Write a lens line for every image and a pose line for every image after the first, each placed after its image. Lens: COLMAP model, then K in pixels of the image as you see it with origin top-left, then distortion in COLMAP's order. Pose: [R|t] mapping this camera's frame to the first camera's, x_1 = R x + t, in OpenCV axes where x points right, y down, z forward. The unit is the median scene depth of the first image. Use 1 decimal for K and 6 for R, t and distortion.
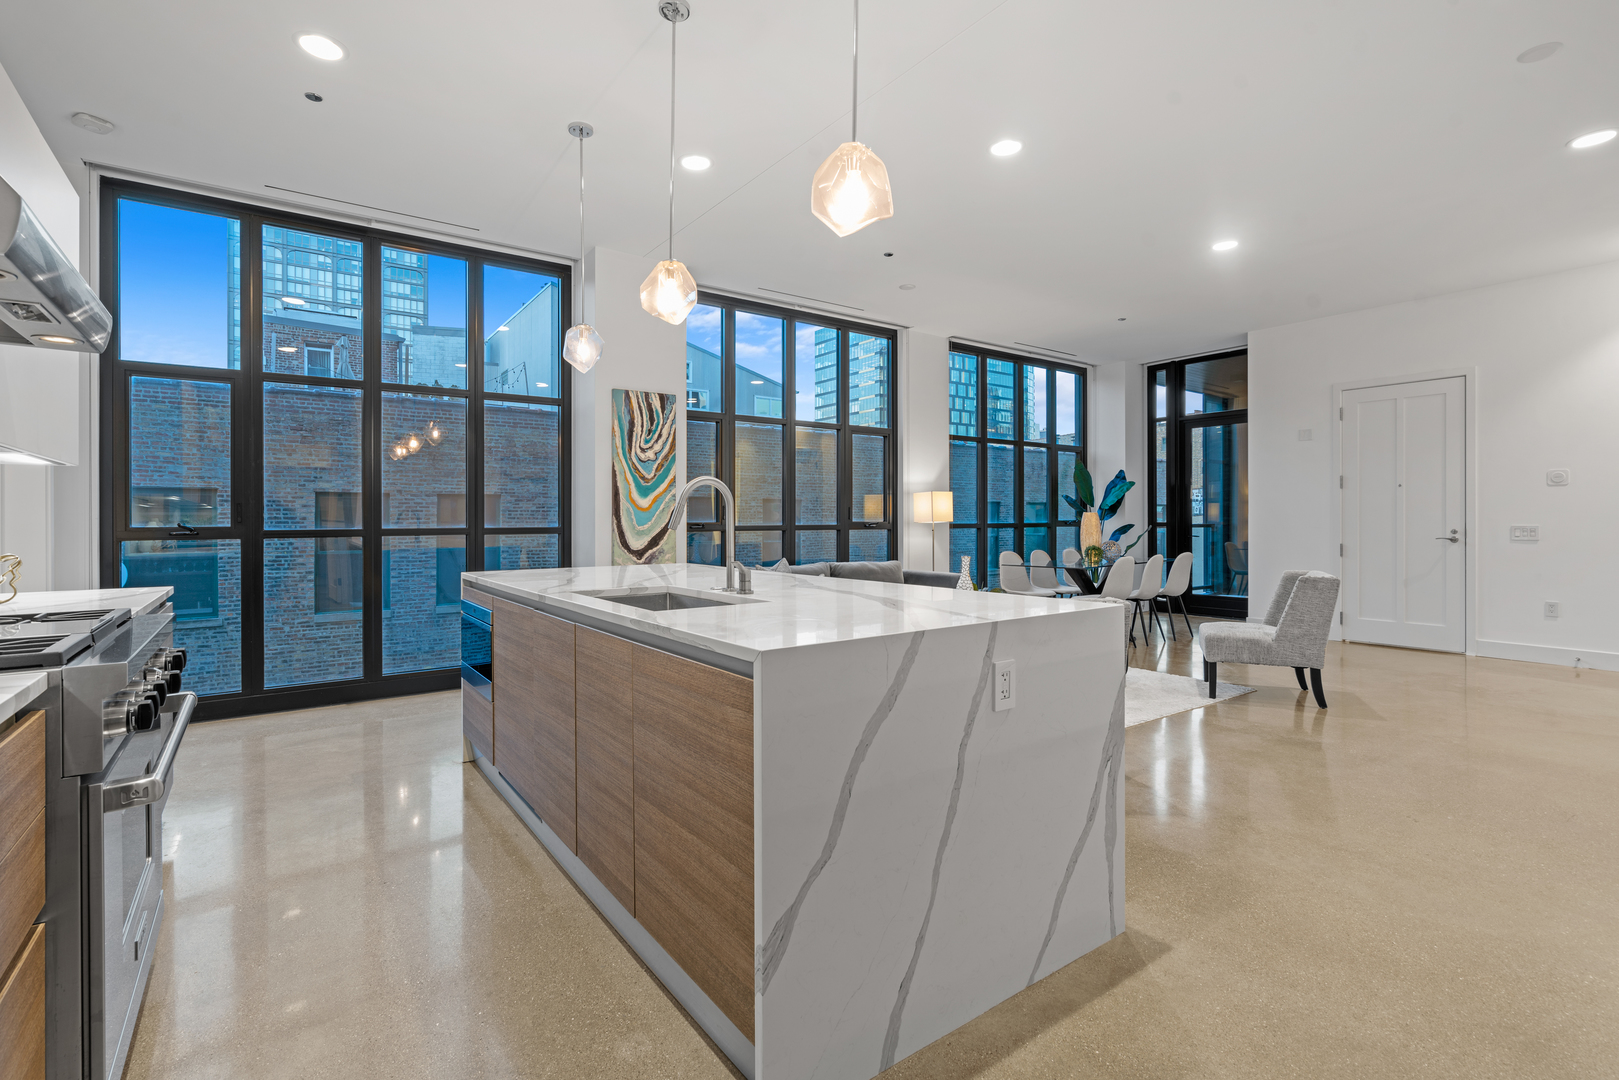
lens RADIAL K [[744.2, 0, 800.6], [0, 744.2, 521.2], [0, 0, 1]] dist [0.001210, 0.000652]
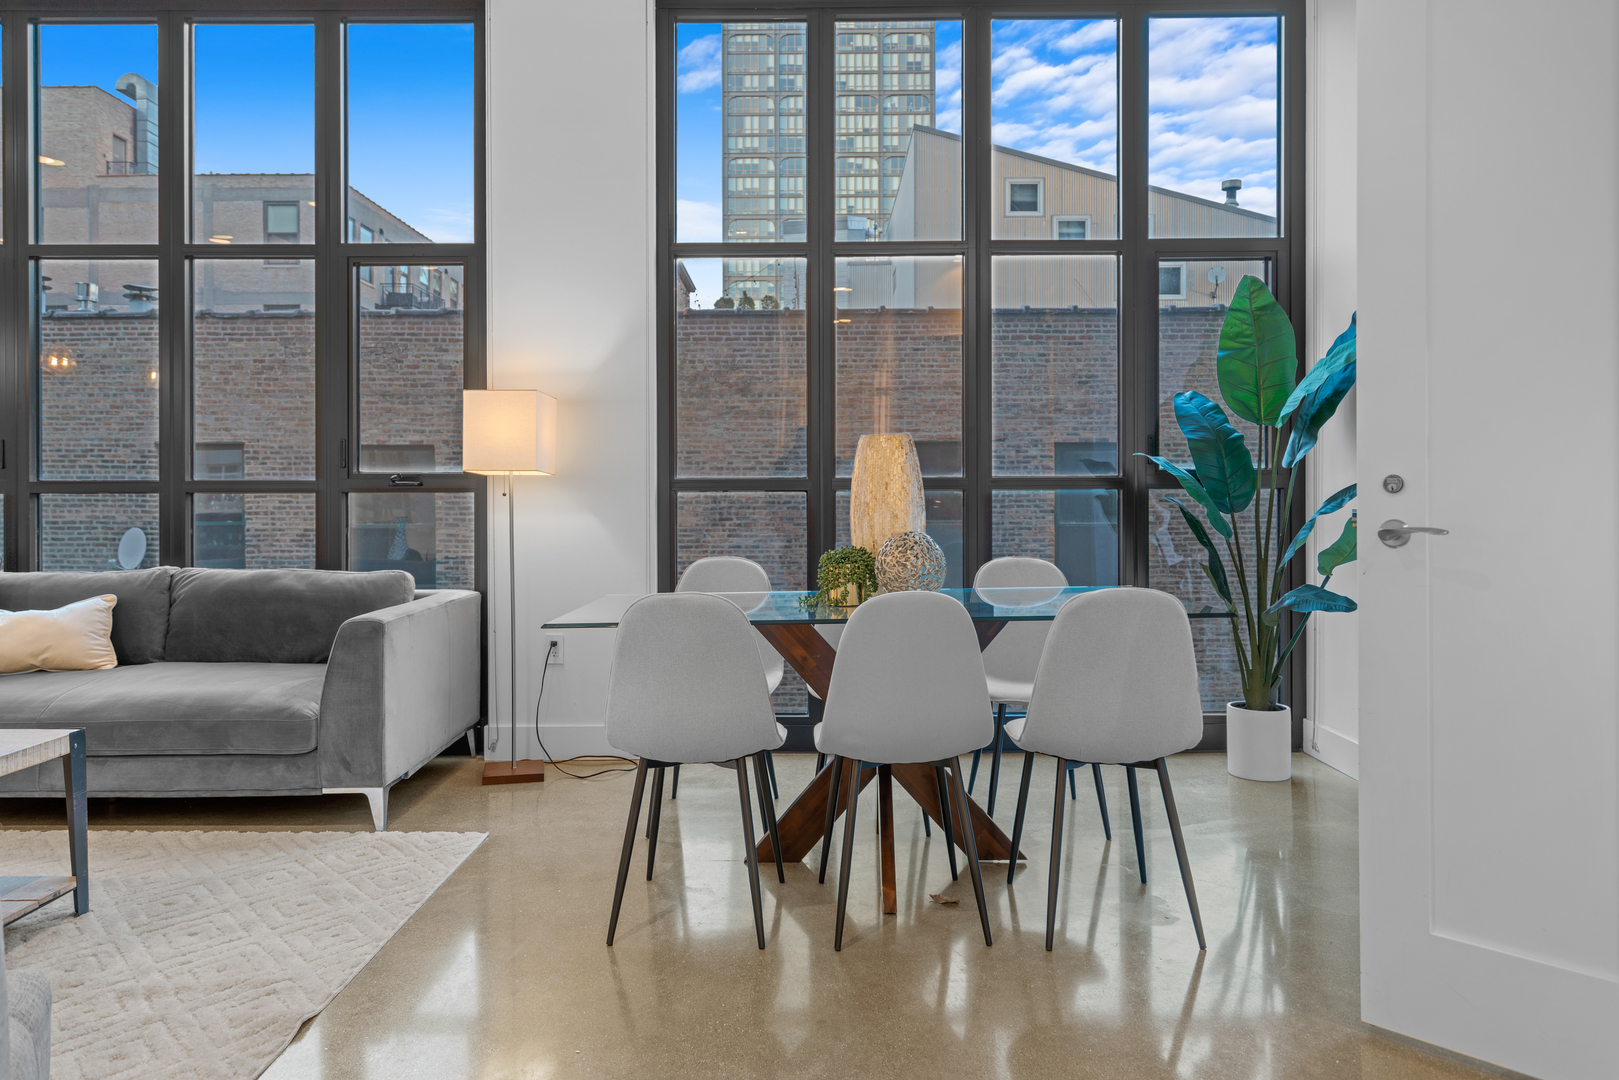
lens RADIAL K [[1091.5, 0, 801.2], [0, 1091.5, 492.6], [0, 0, 1]] dist [0.006600, 0.000780]
pose [[0.809015, 0.001649, -0.587786, 0.840345], [-0.000257, 0.999997, 0.002452, 0.012954], [0.587788, -0.001832, 0.809013, 0.859044]]
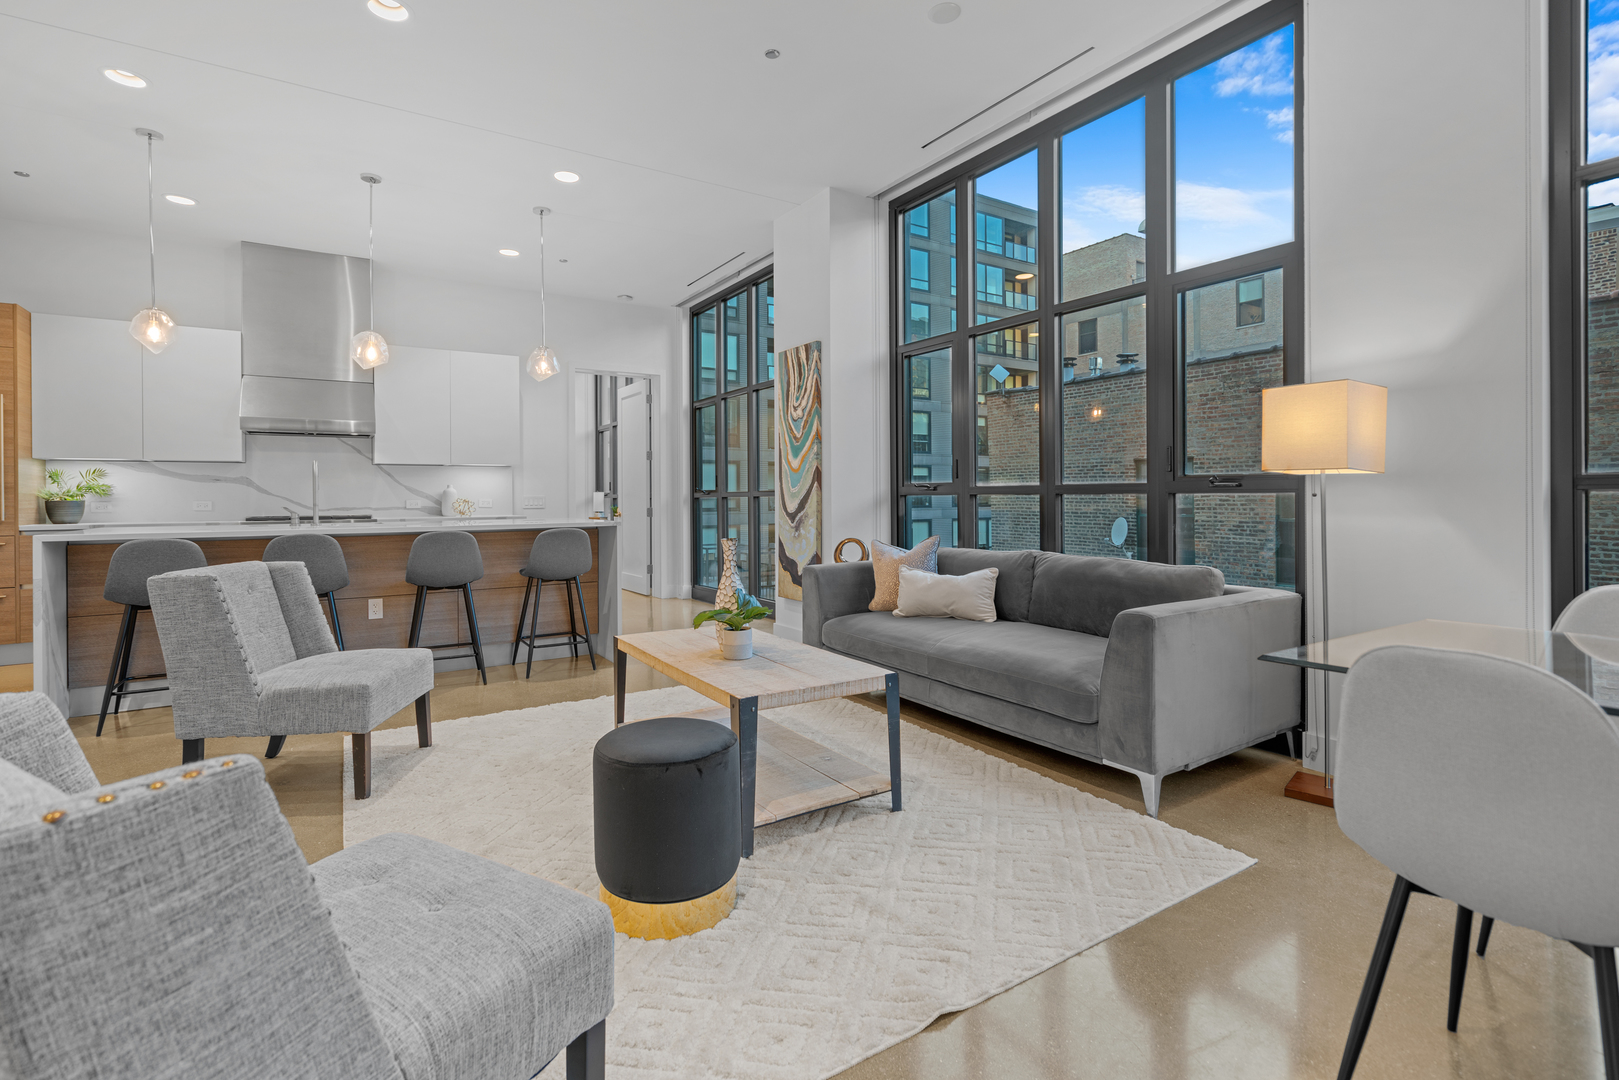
lens RADIAL K [[752.2, 0, 799.9], [0, 752.2, 496.6], [0, 0, 1]] dist [-0.003441, 0.001307]
pose [[-0.054392, 0.004509, -0.998509, 0.740057], [0.005761, 0.999975, 0.004202, 0.013184], [0.998503, -0.005524, -0.054416, 1.038198]]
